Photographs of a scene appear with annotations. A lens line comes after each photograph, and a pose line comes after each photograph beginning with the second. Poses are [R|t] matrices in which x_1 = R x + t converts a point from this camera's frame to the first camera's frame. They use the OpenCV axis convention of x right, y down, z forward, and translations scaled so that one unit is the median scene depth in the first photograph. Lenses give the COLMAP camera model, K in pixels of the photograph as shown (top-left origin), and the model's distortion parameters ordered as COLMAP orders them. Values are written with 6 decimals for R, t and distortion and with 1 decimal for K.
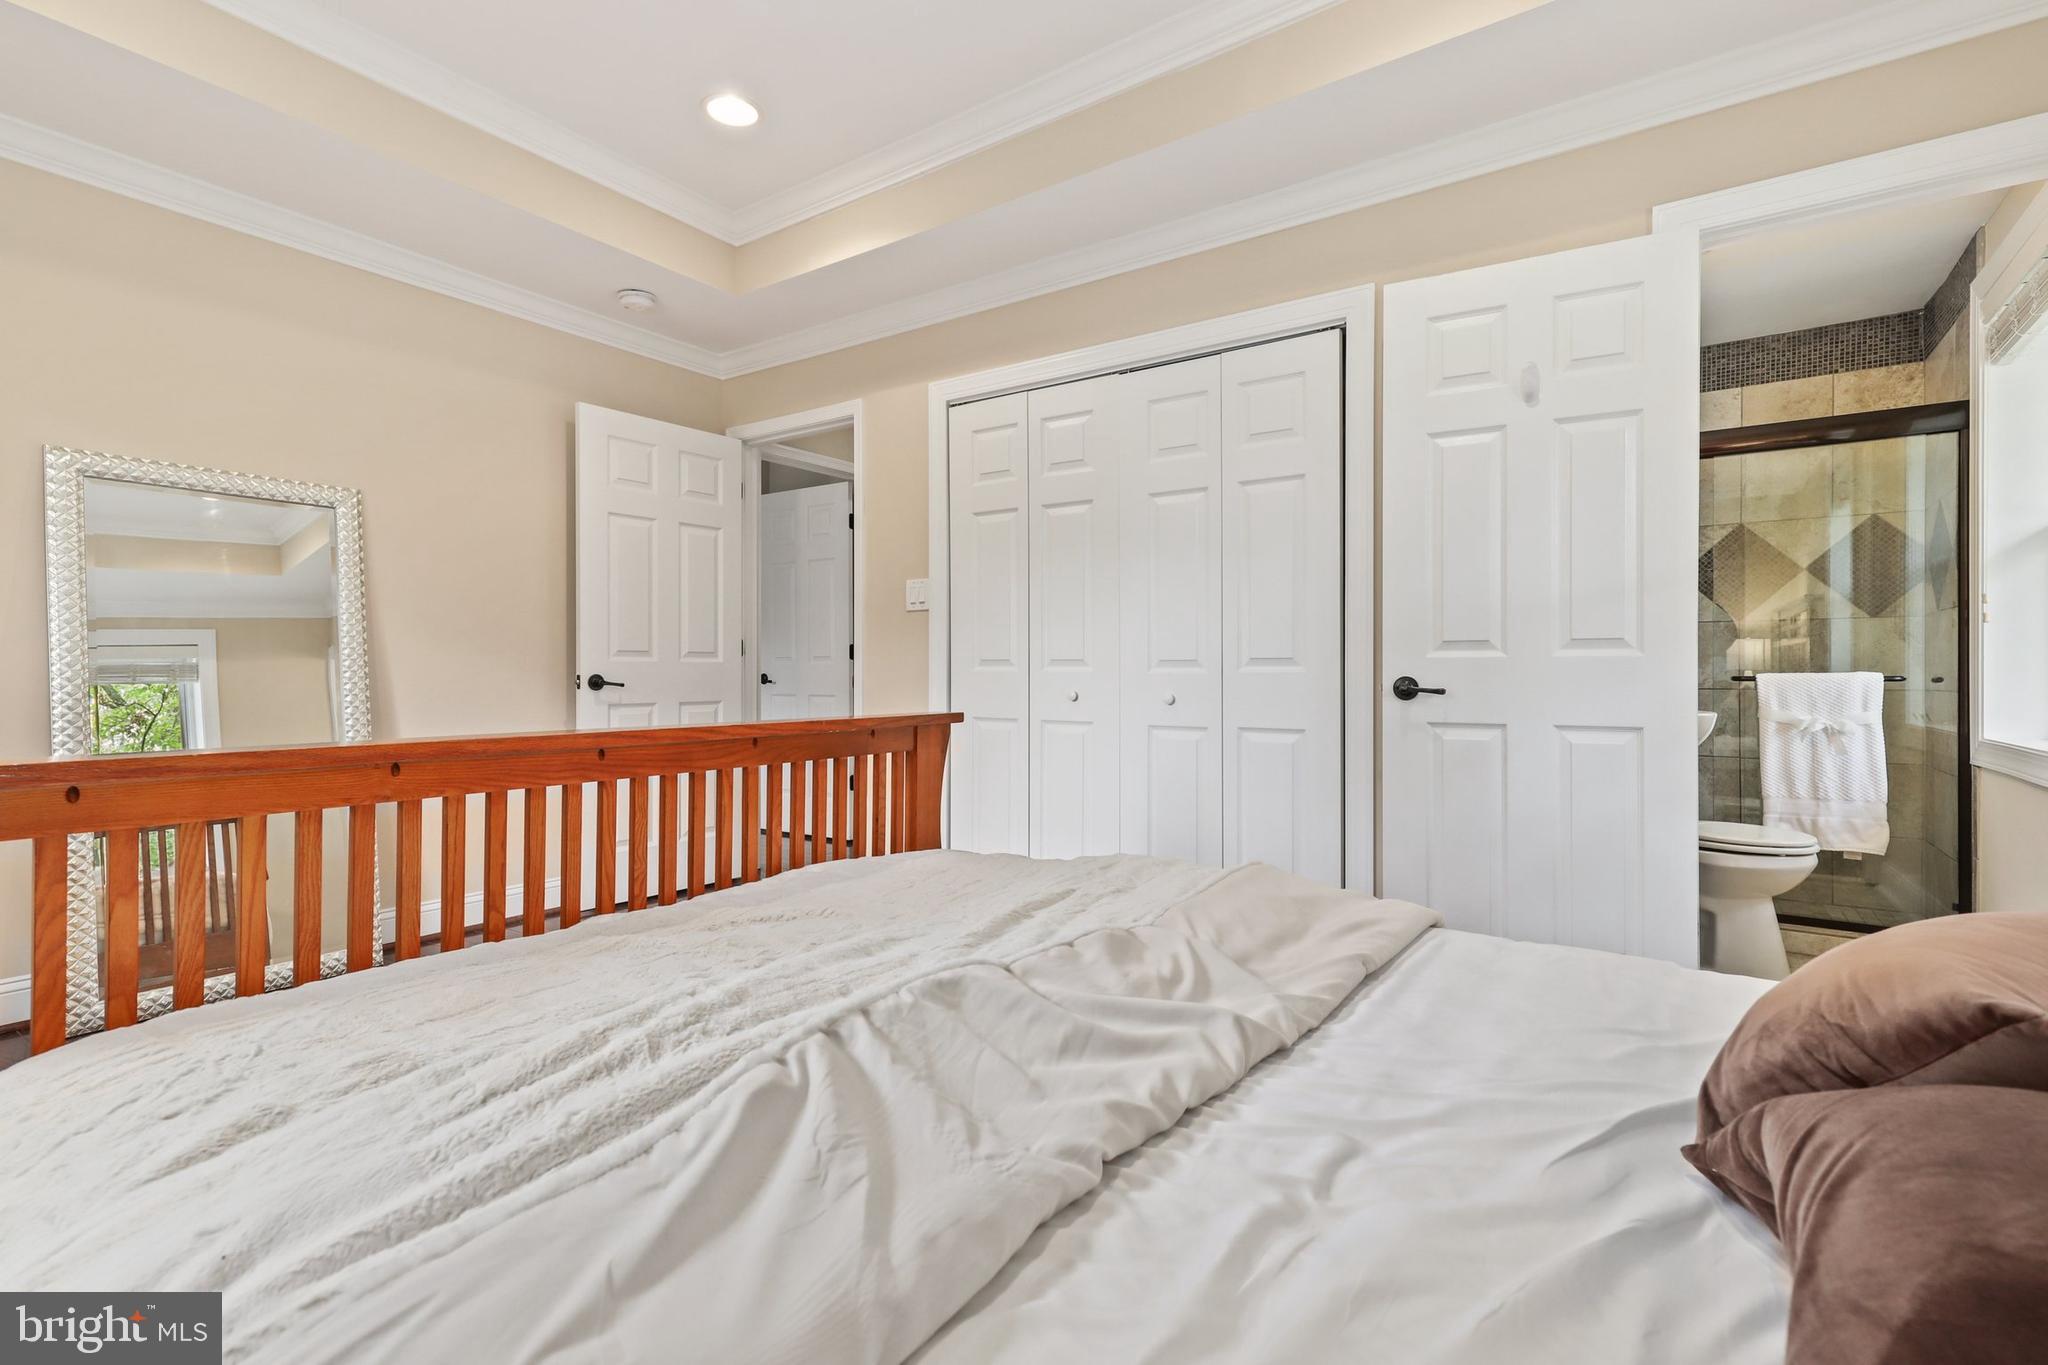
lens RADIAL K [[942.9, 0, 1013.8], [0, 942.9, 674.1], [0, 0, 1]] dist [0.003164, 0.000843]
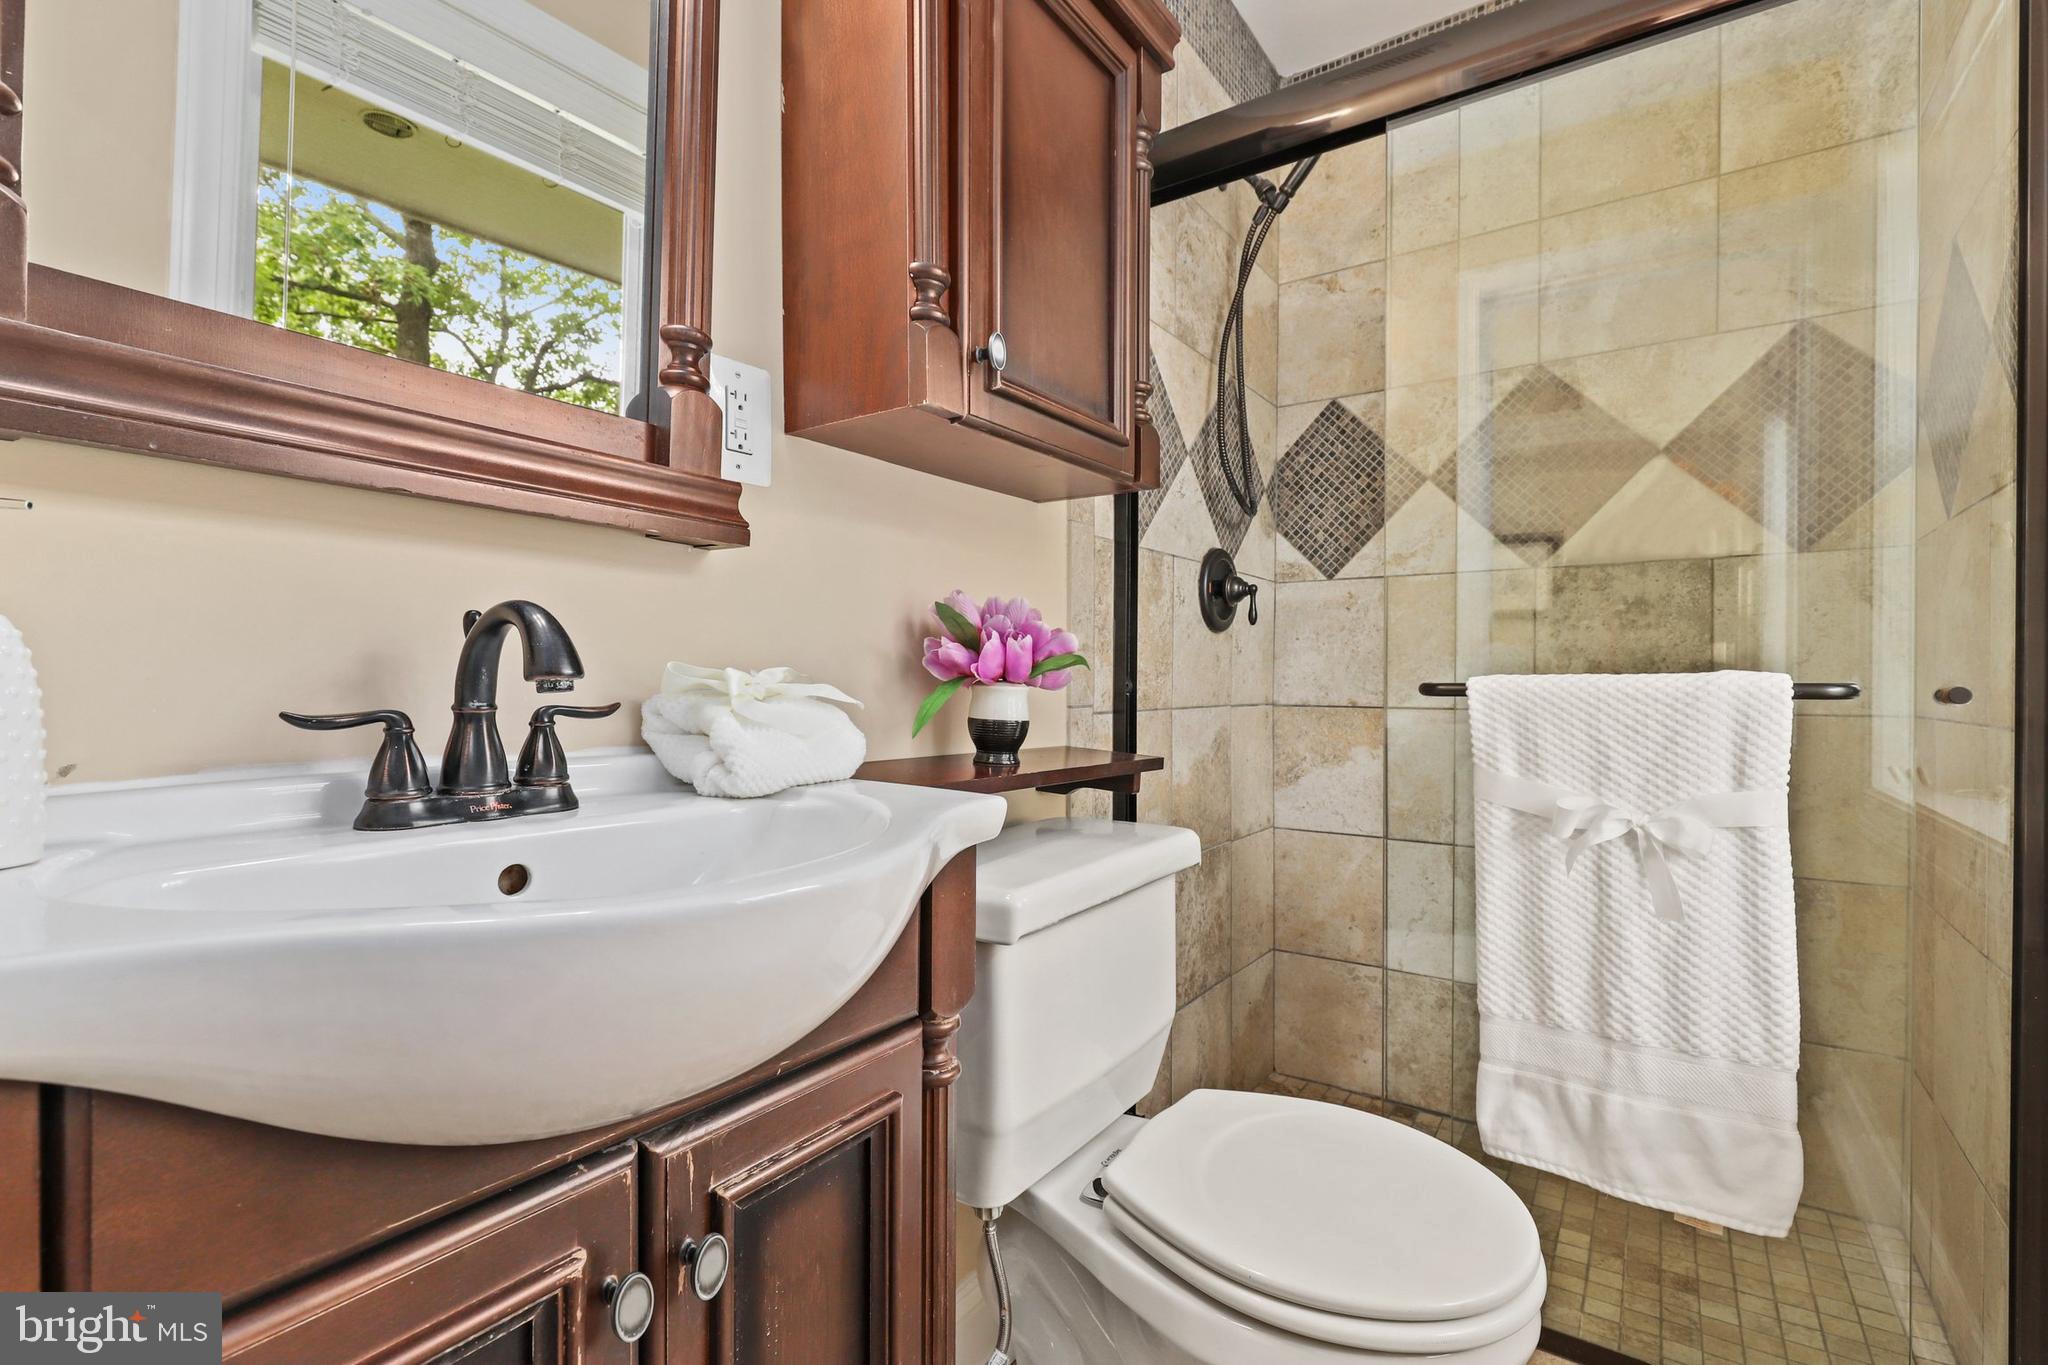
lens RADIAL K [[942.9, 0, 1035.6], [0, 942.9, 685.0], [0, 0, 1]] dist [0.003164, 0.000843]
pose [[0.999793, 0.005464, 0.019589, 0.633467], [-0.005564, 0.999972, 0.005034, 0.002245], [-0.019561, -0.005141, 0.999795, 0.659525]]
